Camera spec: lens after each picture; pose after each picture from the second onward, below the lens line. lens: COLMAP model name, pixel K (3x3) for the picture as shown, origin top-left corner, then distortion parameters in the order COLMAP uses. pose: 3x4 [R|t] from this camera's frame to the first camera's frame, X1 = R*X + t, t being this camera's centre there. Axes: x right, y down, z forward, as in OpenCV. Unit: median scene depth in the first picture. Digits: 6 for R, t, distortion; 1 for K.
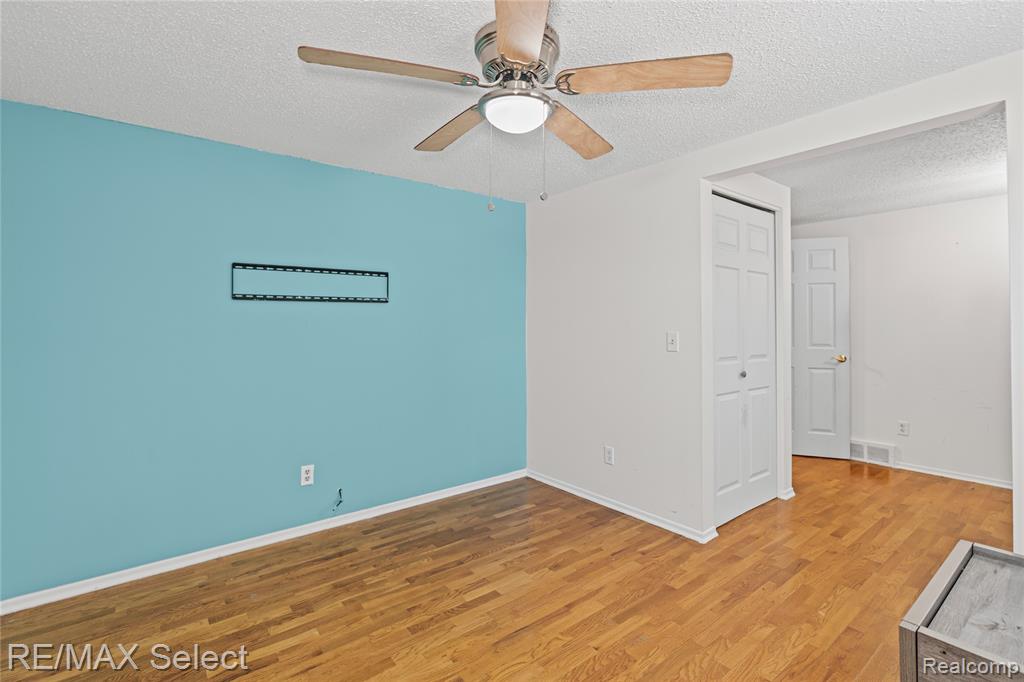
lens RADIAL K [[470.2, 0, 512.0], [0, 470.2, 341.0], [0, 0, 1]] dist [-0.000972, -0.000021]
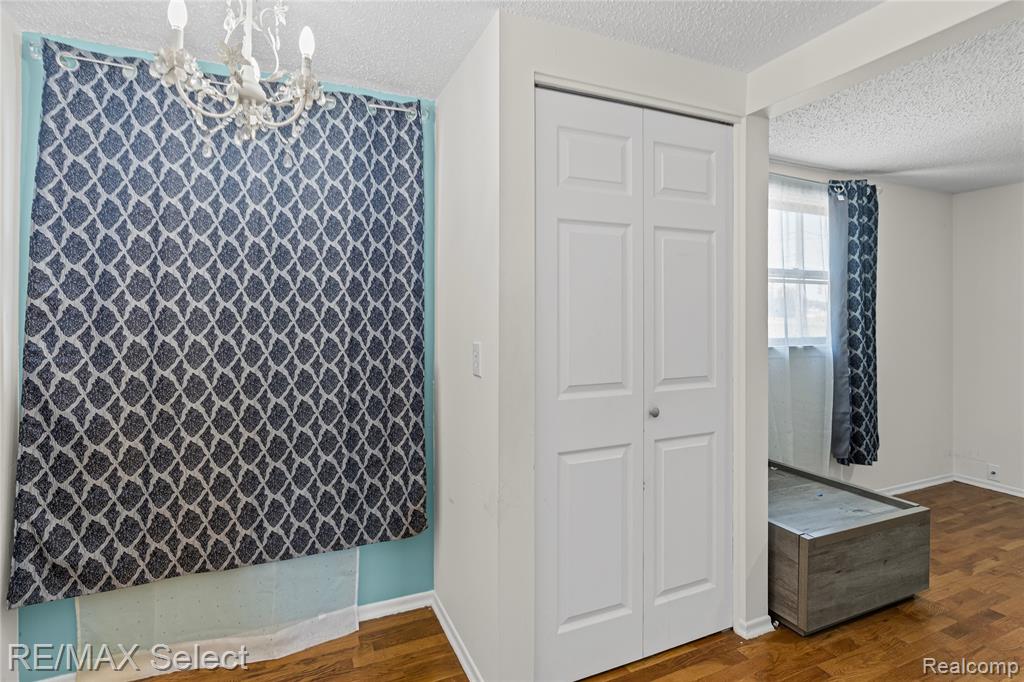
lens RADIAL K [[504.6, 0, 512.0], [0, 504.6, 341.0], [0, 0, 1]] dist [-0.000975, -0.000111]
pose [[0.969051, 0.004786, -0.246816, 0.459163], [-0.003952, 0.999985, 0.003874, -0.016210], [0.246831, -0.002779, 0.969055, 0.352391]]
